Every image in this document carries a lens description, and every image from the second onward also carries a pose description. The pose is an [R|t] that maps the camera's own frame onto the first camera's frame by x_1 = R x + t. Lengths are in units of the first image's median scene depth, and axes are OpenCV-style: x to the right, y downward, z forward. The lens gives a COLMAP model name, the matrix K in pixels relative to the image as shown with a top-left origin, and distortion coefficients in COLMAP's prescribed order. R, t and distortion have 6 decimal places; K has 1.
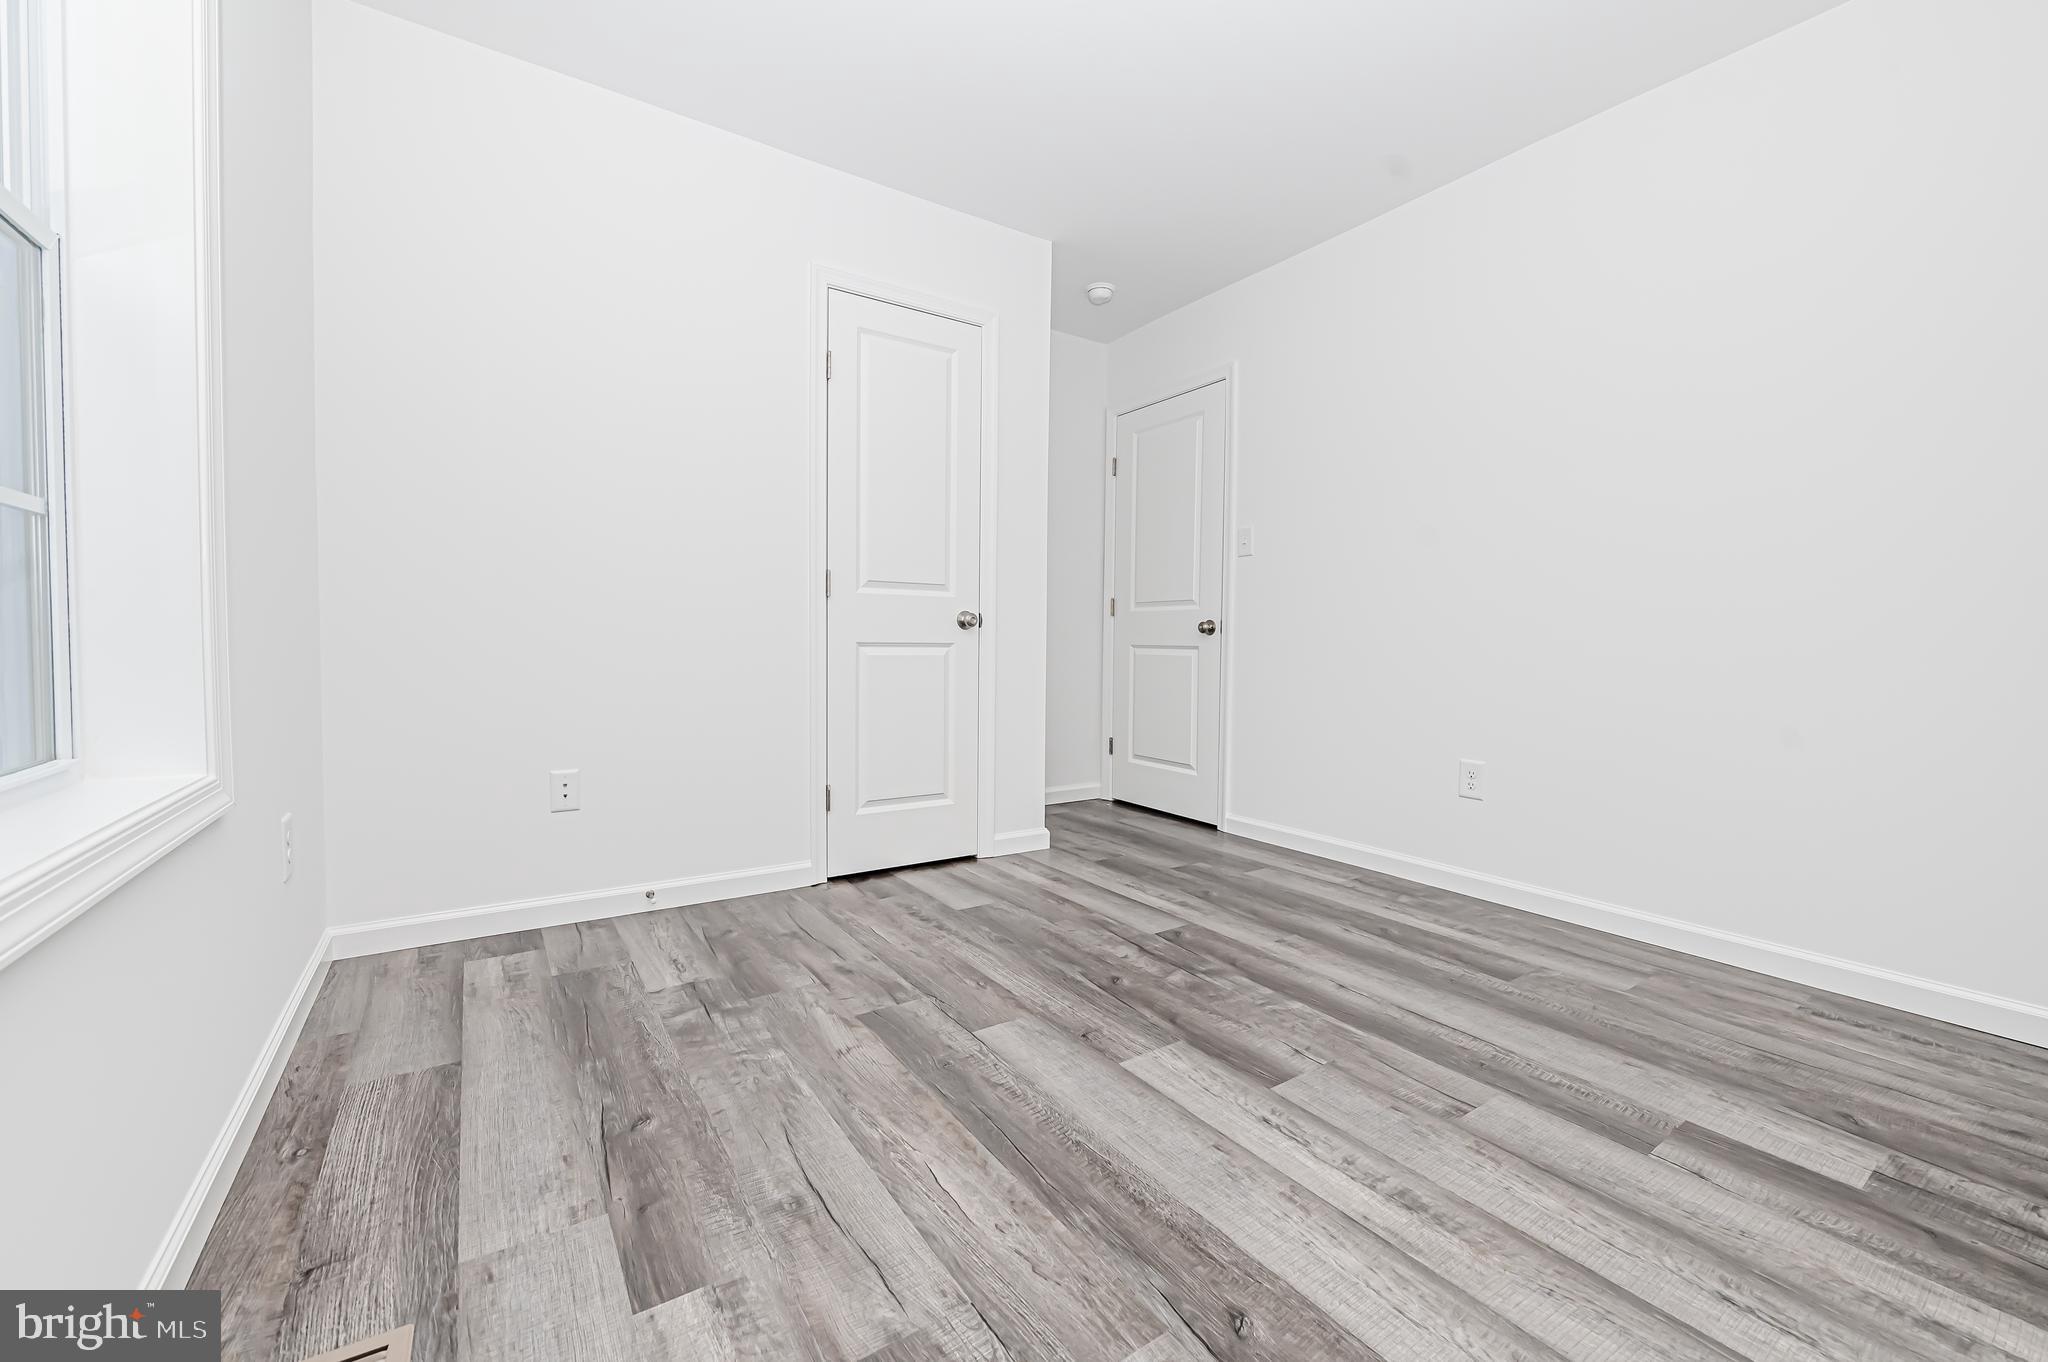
lens RADIAL K [[826.8, 0, 1034.6], [0, 826.8, 685.4], [0, 0, 1]] dist [-0.004067, -0.001031]
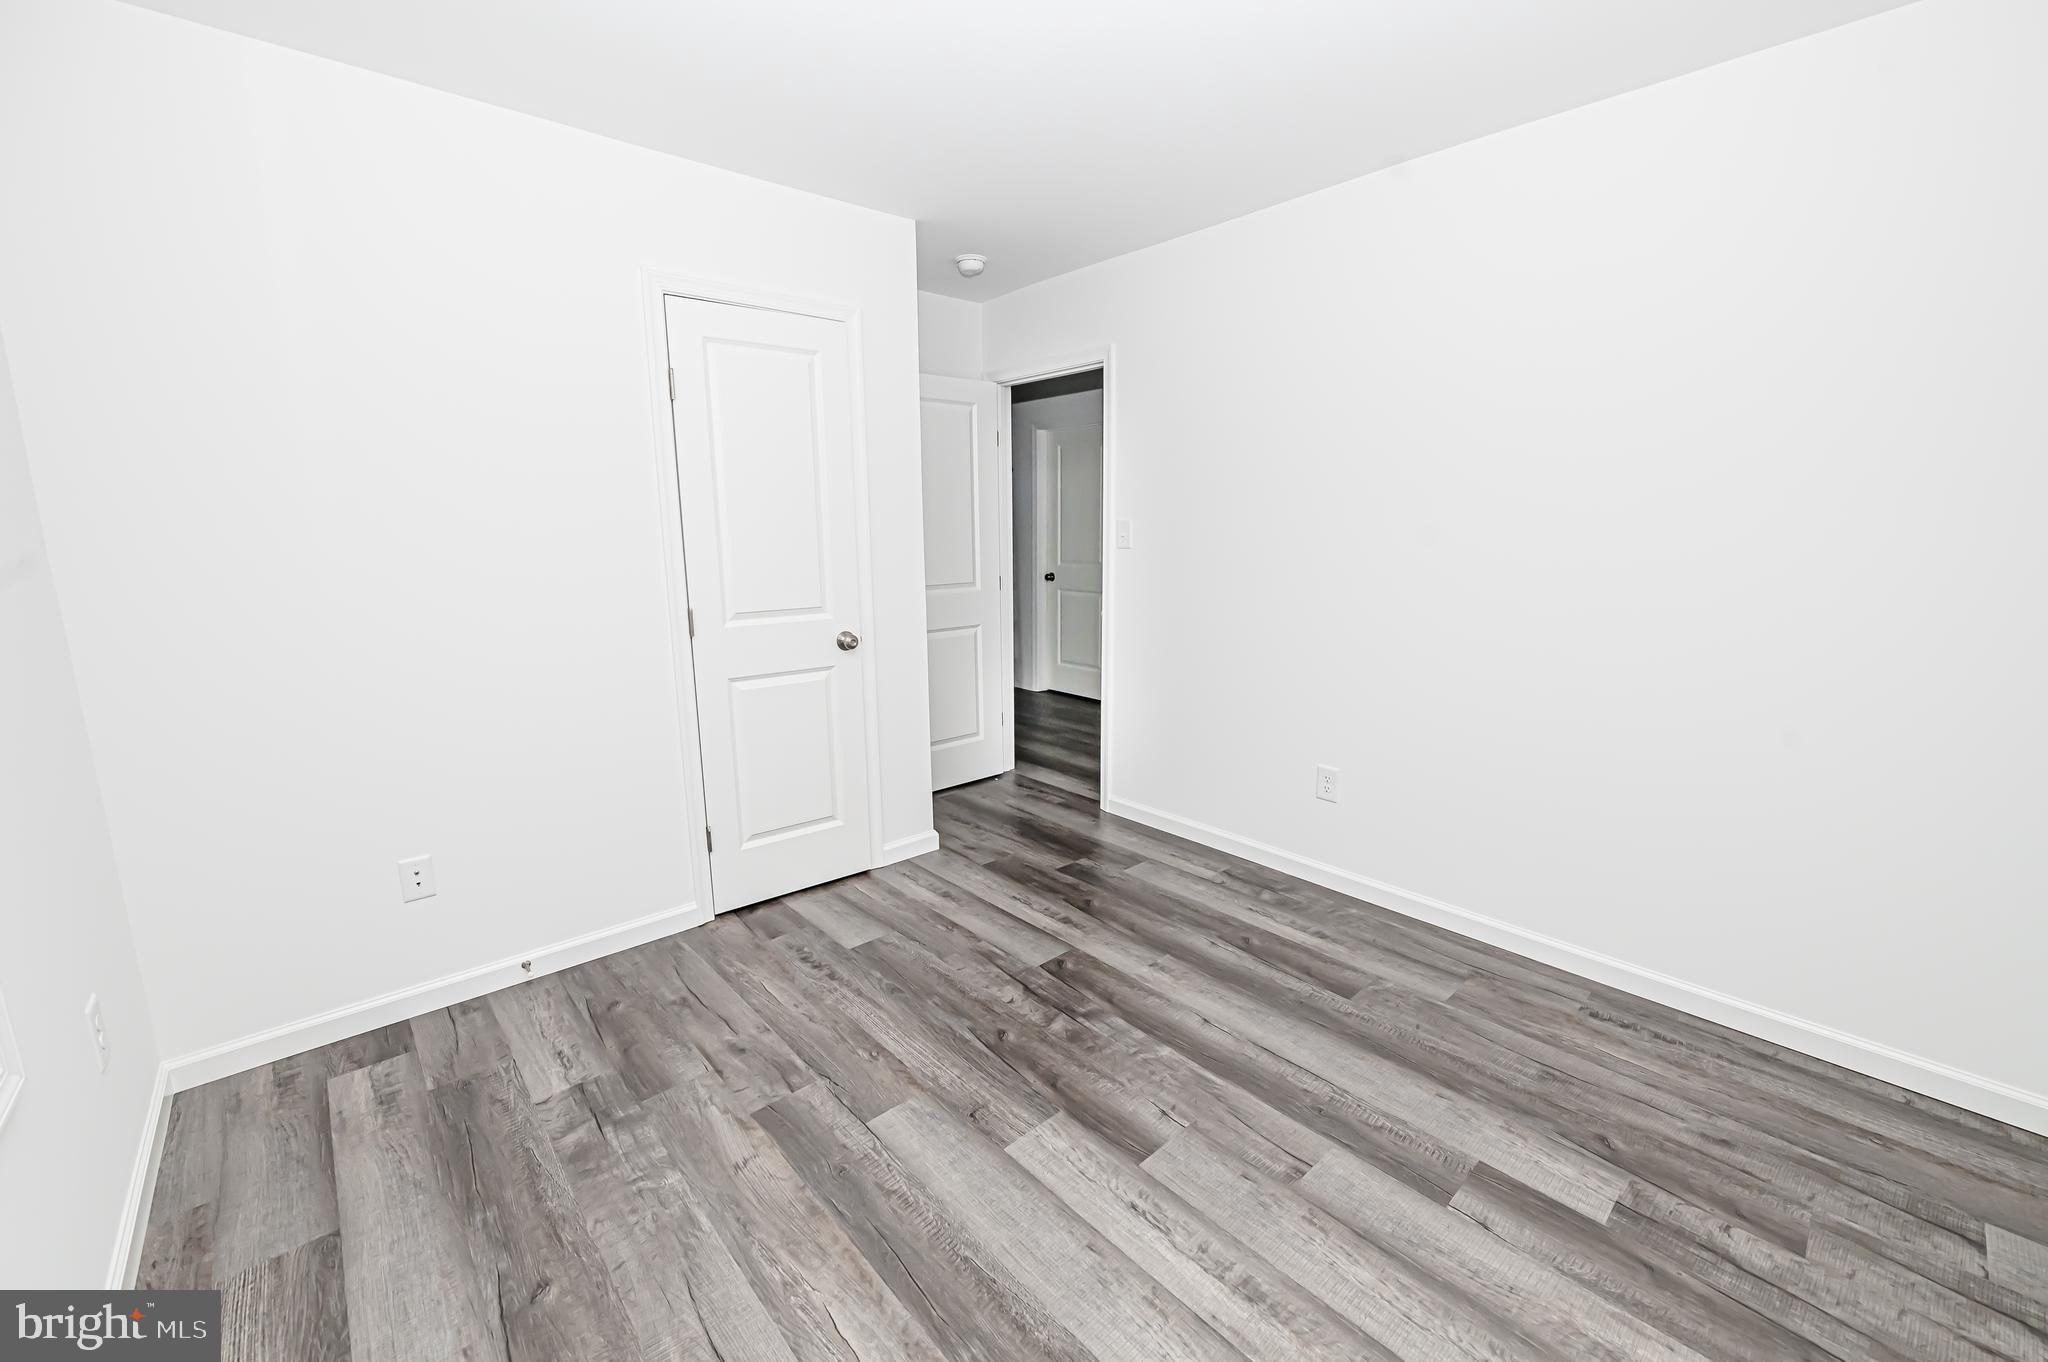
lens RADIAL K [[826.8, 0, 1038.7], [0, 826.8, 678.8], [0, 0, 1]] dist [-0.004067, -0.001031]
pose [[0.990601, -0.039009, 0.131101, 0.028097], [0.020422, 0.989908, 0.140233, -0.297393], [-0.135248, -0.136237, 0.981401, 0.010944]]
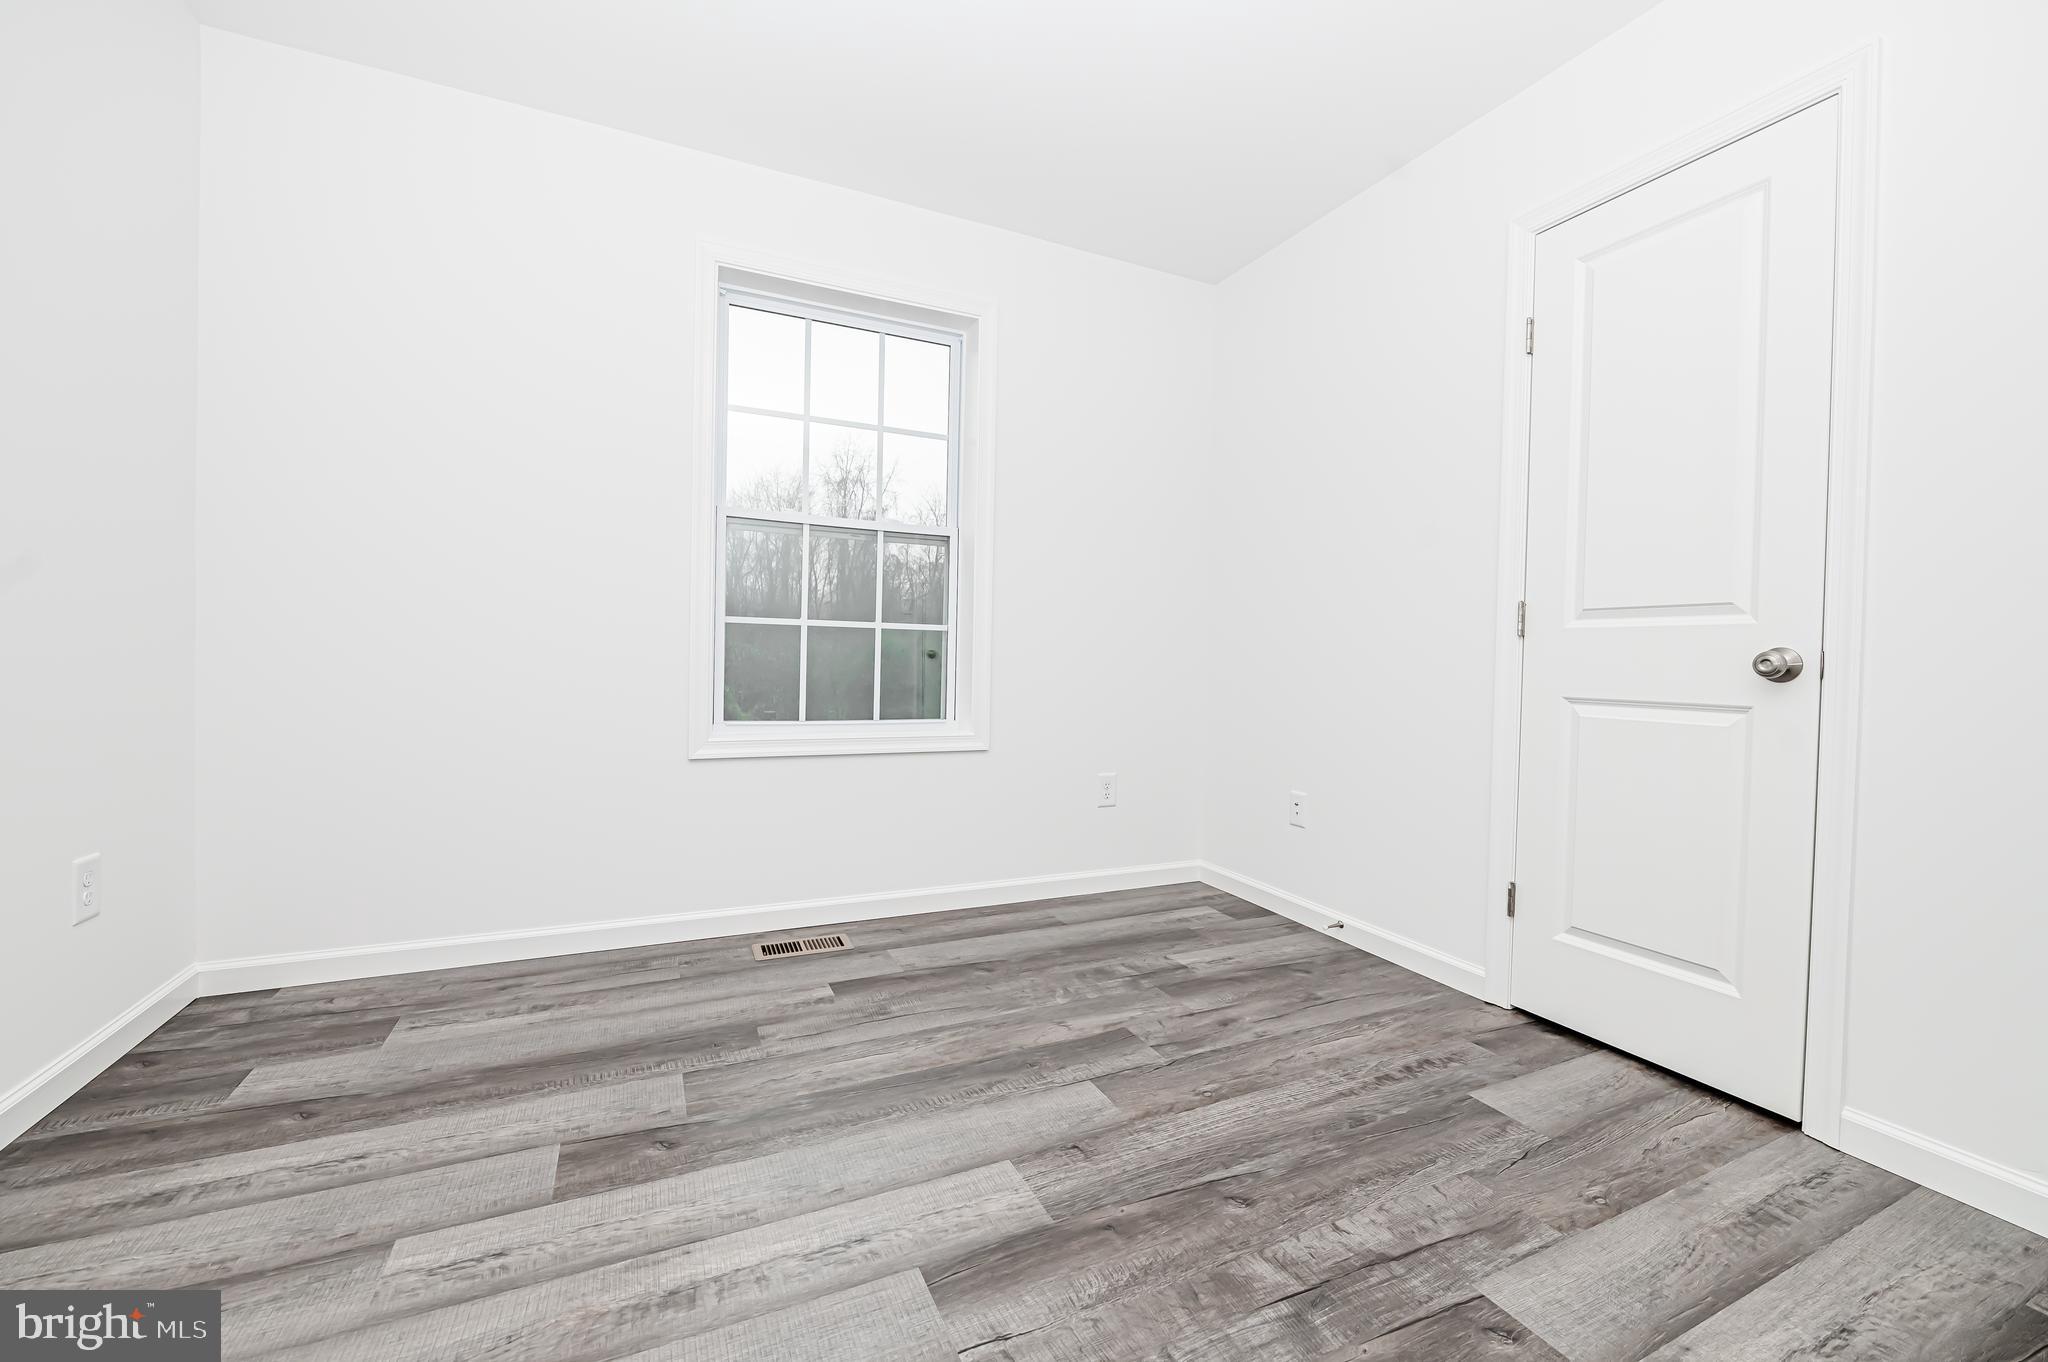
lens RADIAL K [[826.8, 0, 1013.7], [0, 826.8, 665.1], [0, 0, 1]] dist [-0.004067, -0.001031]
pose [[-0.187286, -0.007590, -0.982276, 0.953234], [-0.075576, 0.997117, 0.006705, -0.080156], [0.979394, 0.075492, -0.187320, 1.097839]]
